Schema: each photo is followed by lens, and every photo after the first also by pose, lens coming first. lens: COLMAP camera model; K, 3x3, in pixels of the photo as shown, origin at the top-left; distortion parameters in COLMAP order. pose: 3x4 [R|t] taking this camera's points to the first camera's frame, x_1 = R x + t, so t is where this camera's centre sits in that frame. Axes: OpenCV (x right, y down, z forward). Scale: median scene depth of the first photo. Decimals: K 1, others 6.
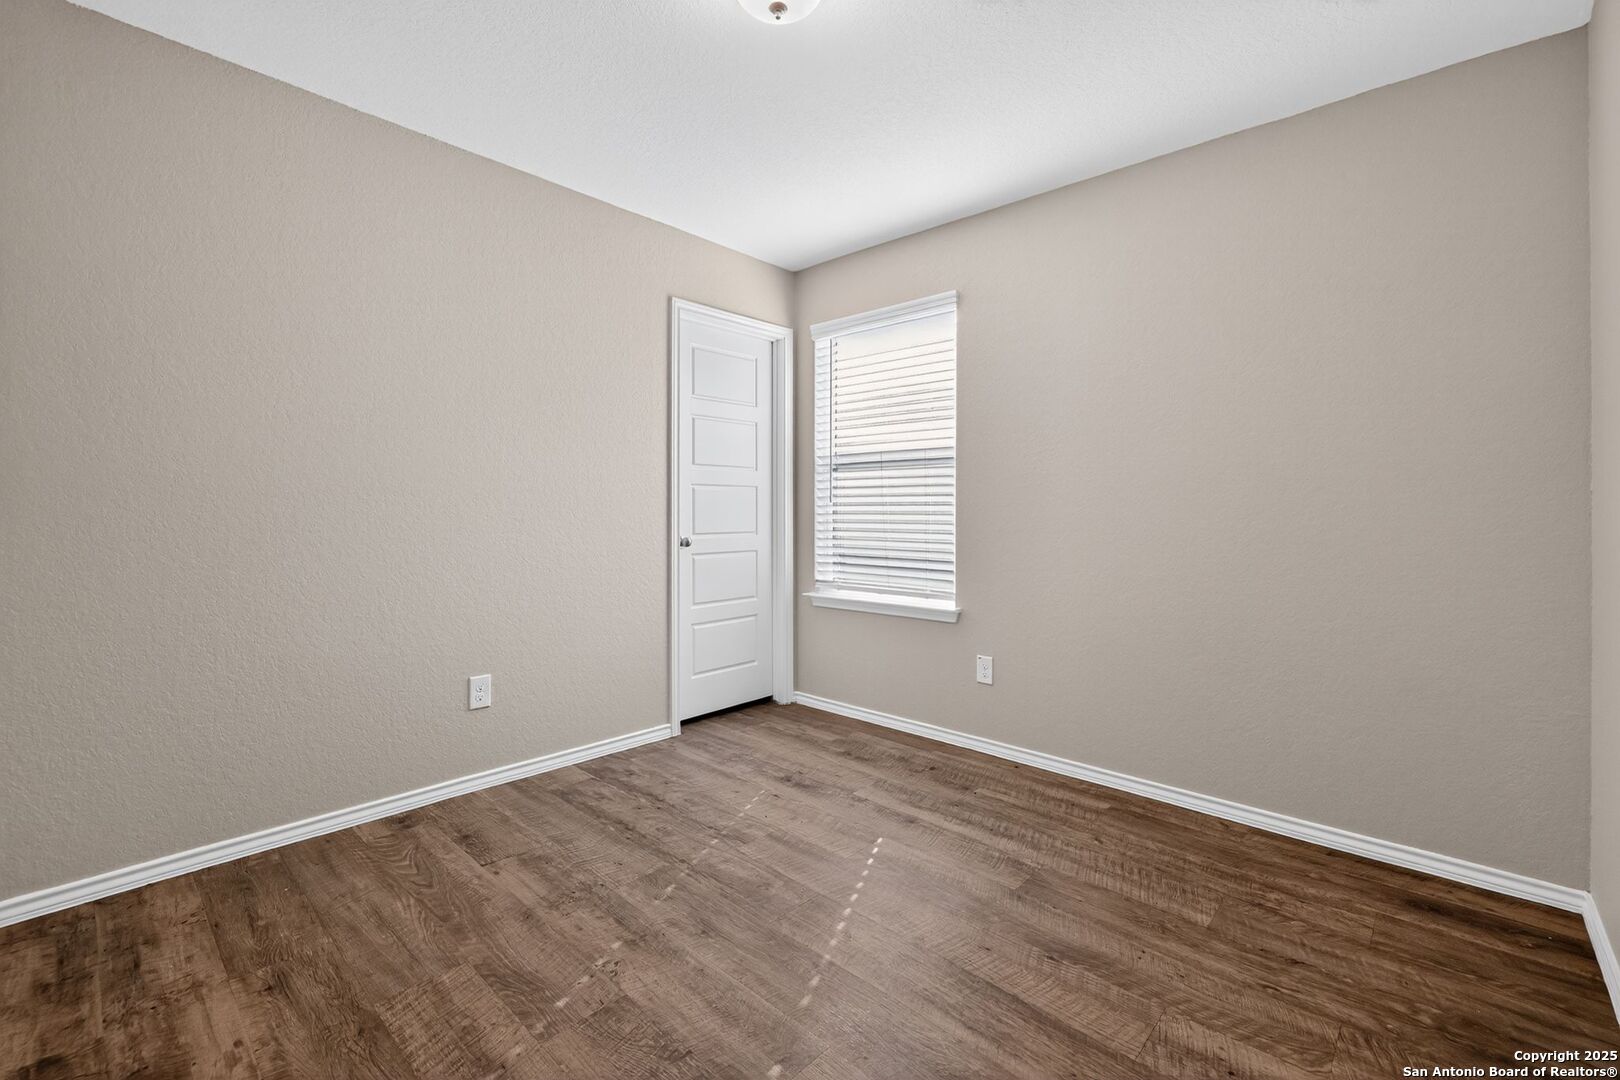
lens RADIAL K [[725.4, 0, 812.3], [0, 725.4, 527.6], [0, 0, 1]] dist [-0.003051, 0.000202]
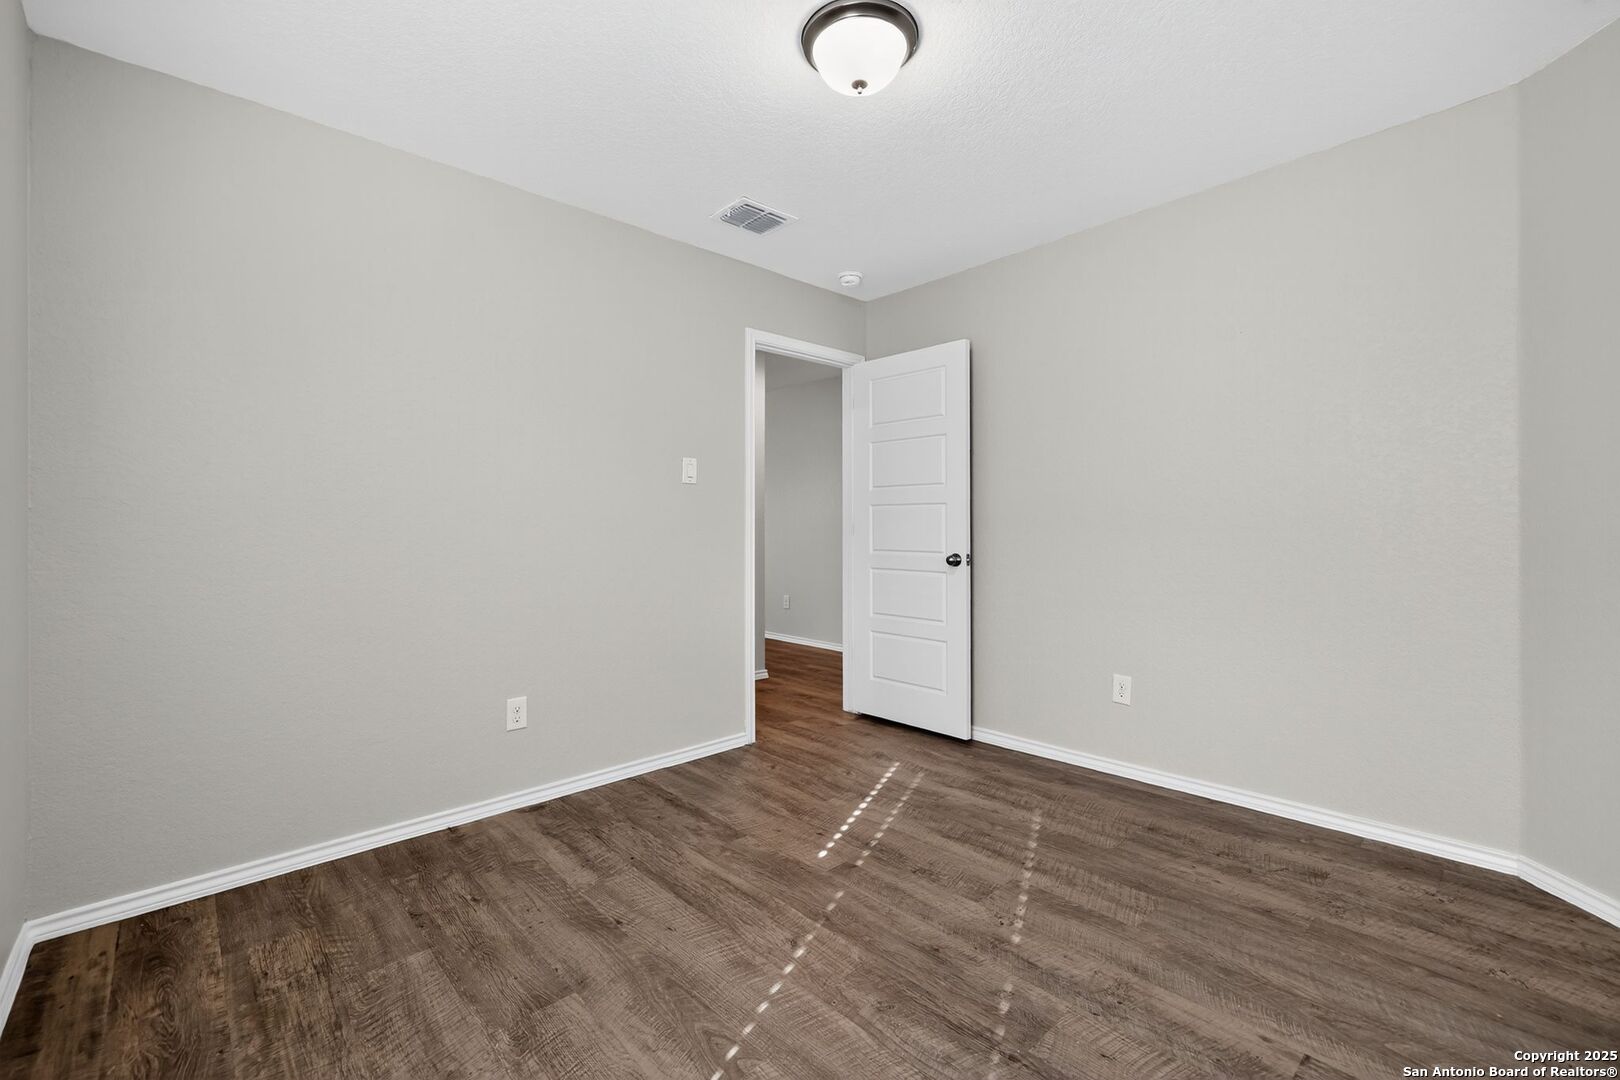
lens RADIAL K [[725.4, 0, 812.3], [0, 725.4, 527.6], [0, 0, 1]] dist [-0.003051, 0.000202]
pose [[-0.997095, 0.000538, 0.076163, -0.054471], [0.002757, 0.999575, 0.029031, -0.052150], [-0.076115, 0.029157, -0.996673, 1.966719]]
